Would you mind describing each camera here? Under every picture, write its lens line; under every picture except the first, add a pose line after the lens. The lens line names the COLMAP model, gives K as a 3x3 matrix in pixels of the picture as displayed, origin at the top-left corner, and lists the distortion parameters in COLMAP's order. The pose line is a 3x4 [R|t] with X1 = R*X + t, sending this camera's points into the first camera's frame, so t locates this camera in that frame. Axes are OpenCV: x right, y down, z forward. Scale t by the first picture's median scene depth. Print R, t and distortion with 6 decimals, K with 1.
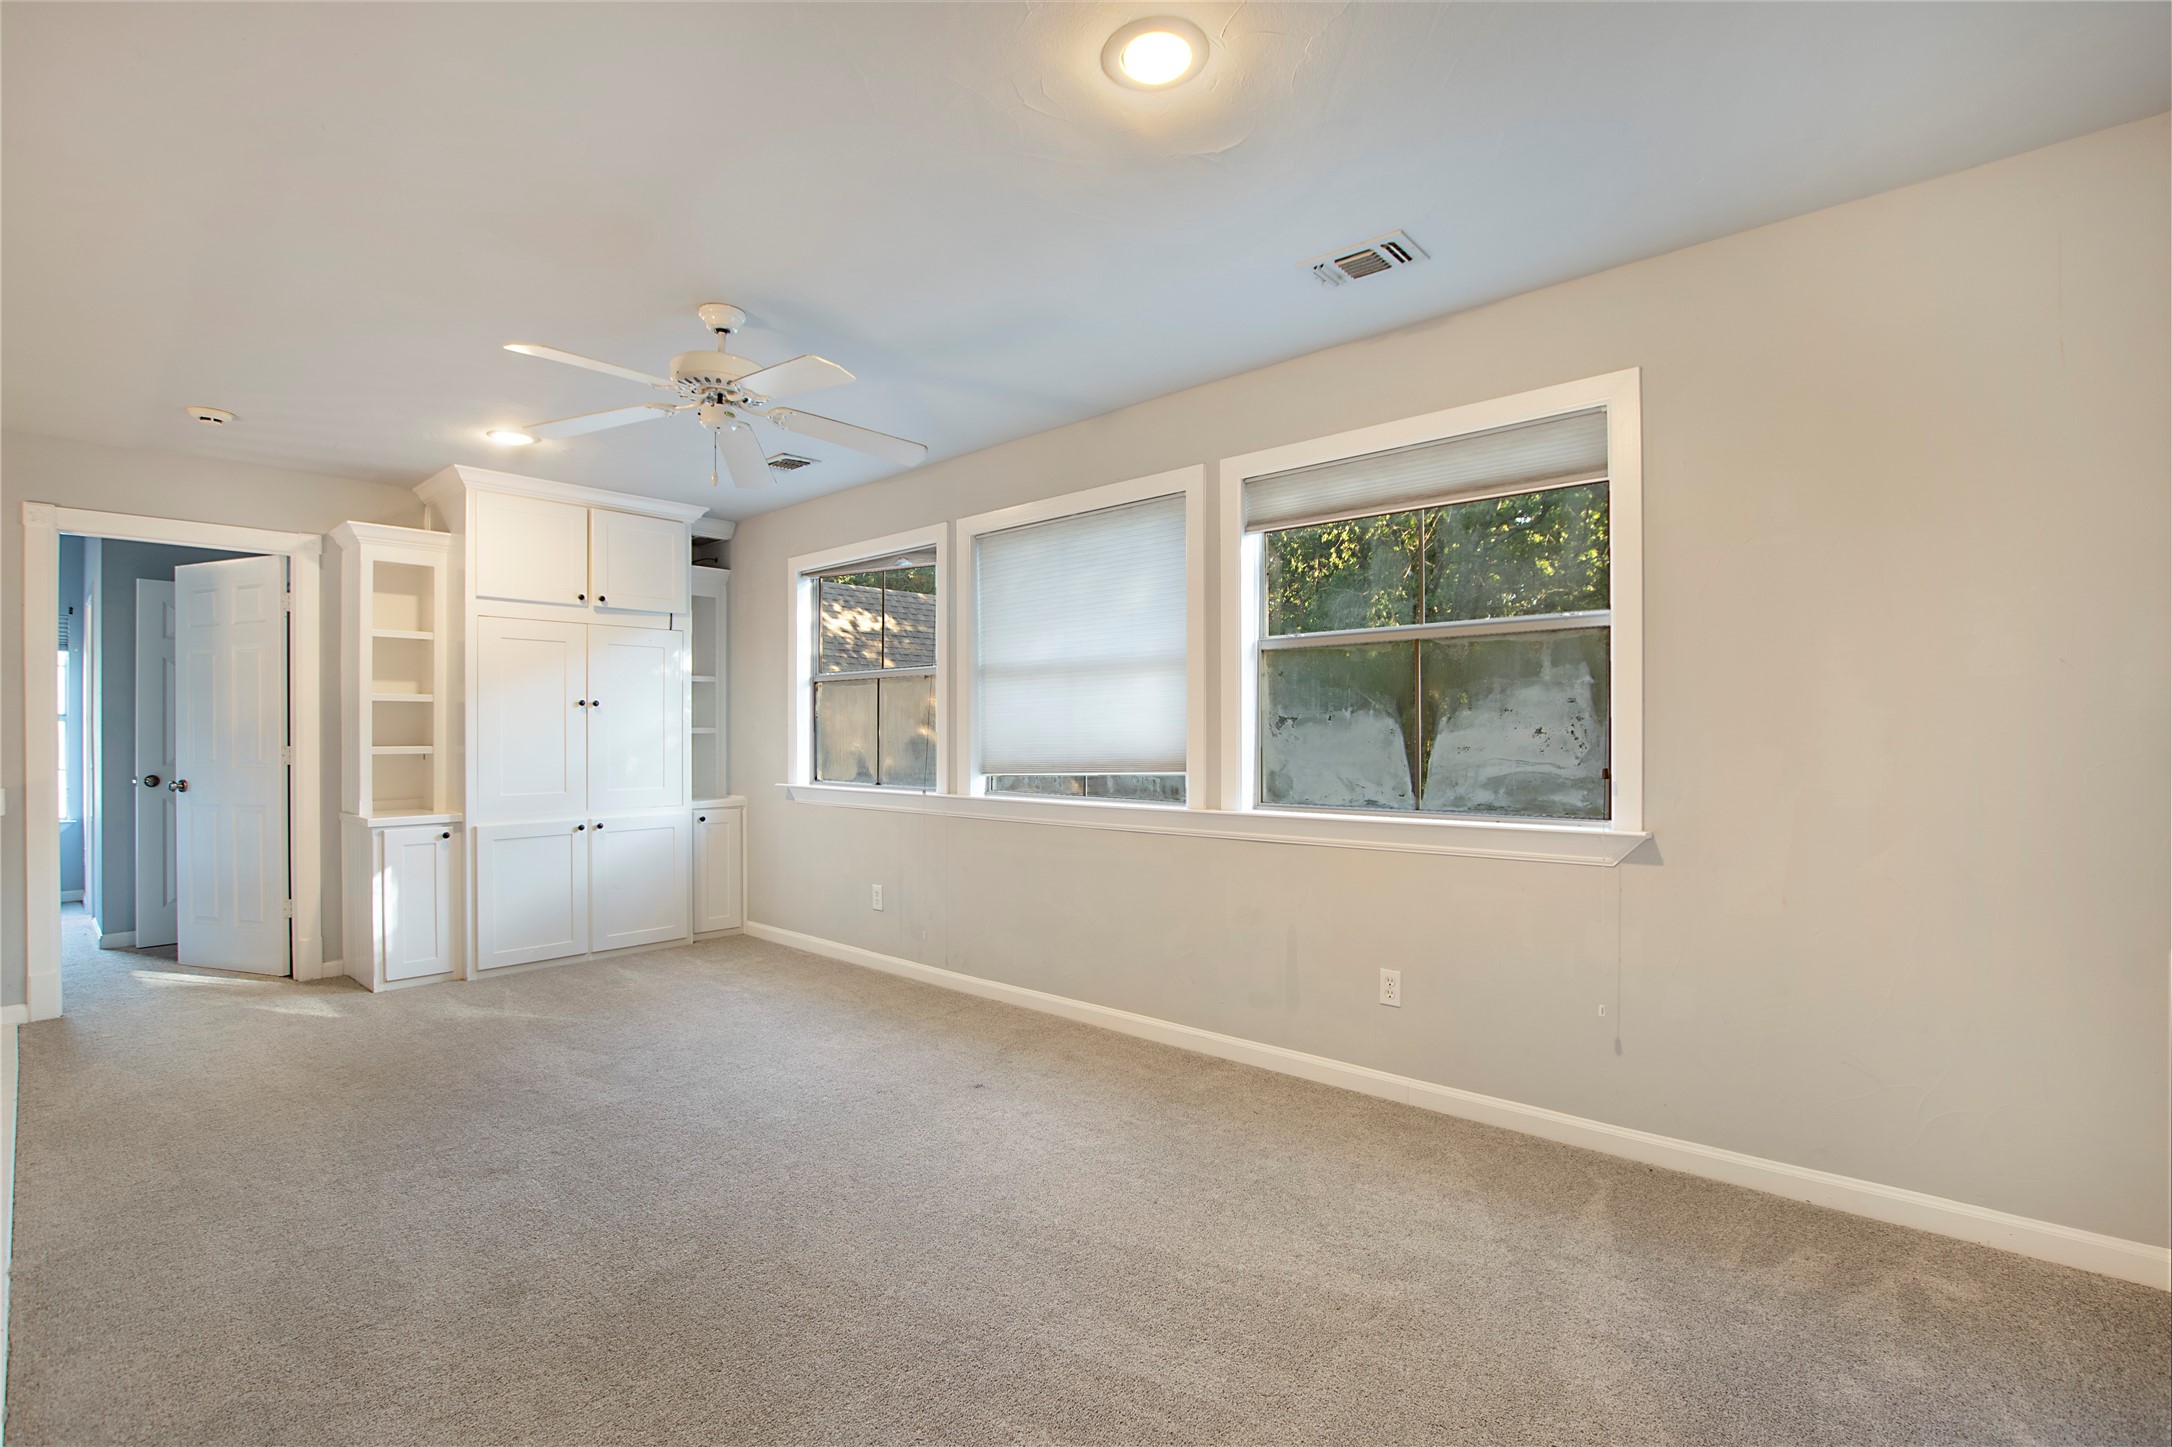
lens RADIAL K [[968.3, 0, 1093.5], [0, 968.3, 735.7], [0, 0, 1]] dist [-0.034060, 0.005375]
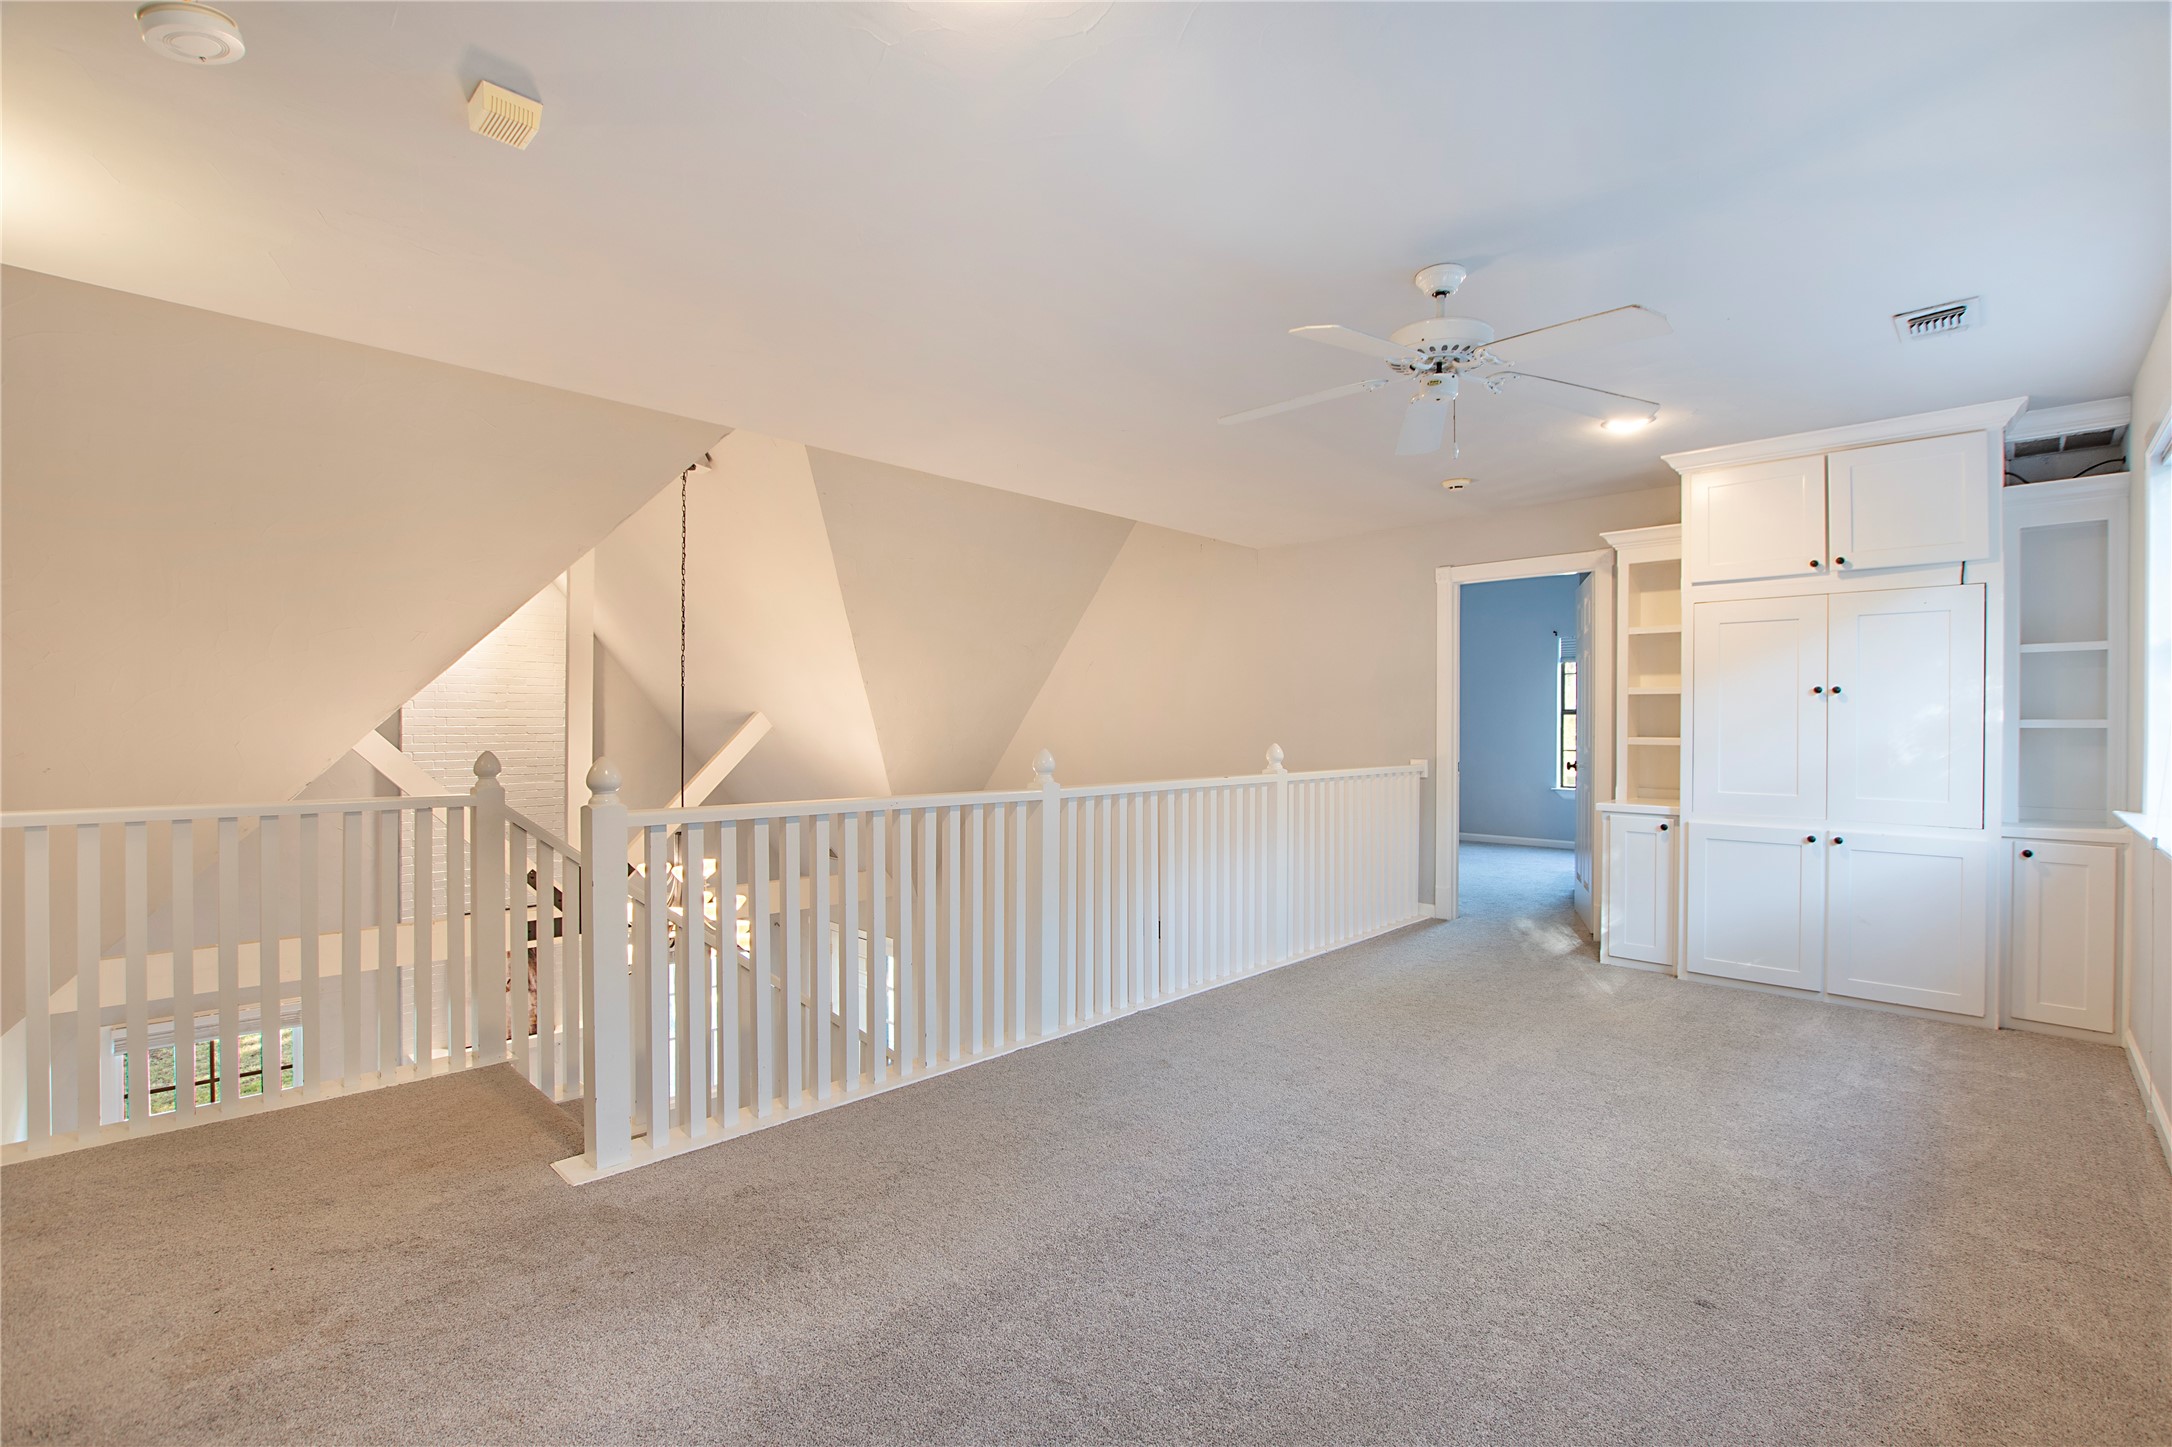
lens RADIAL K [[968.3, 0, 1093.5], [0, 968.3, 735.7], [0, 0, 1]] dist [-0.034060, 0.005375]
pose [[-0.046803, 0.017534, -0.998750, 0.345540], [-0.004958, 0.999830, 0.017786, -0.006667], [0.998892, 0.005785, -0.046708, 0.441910]]
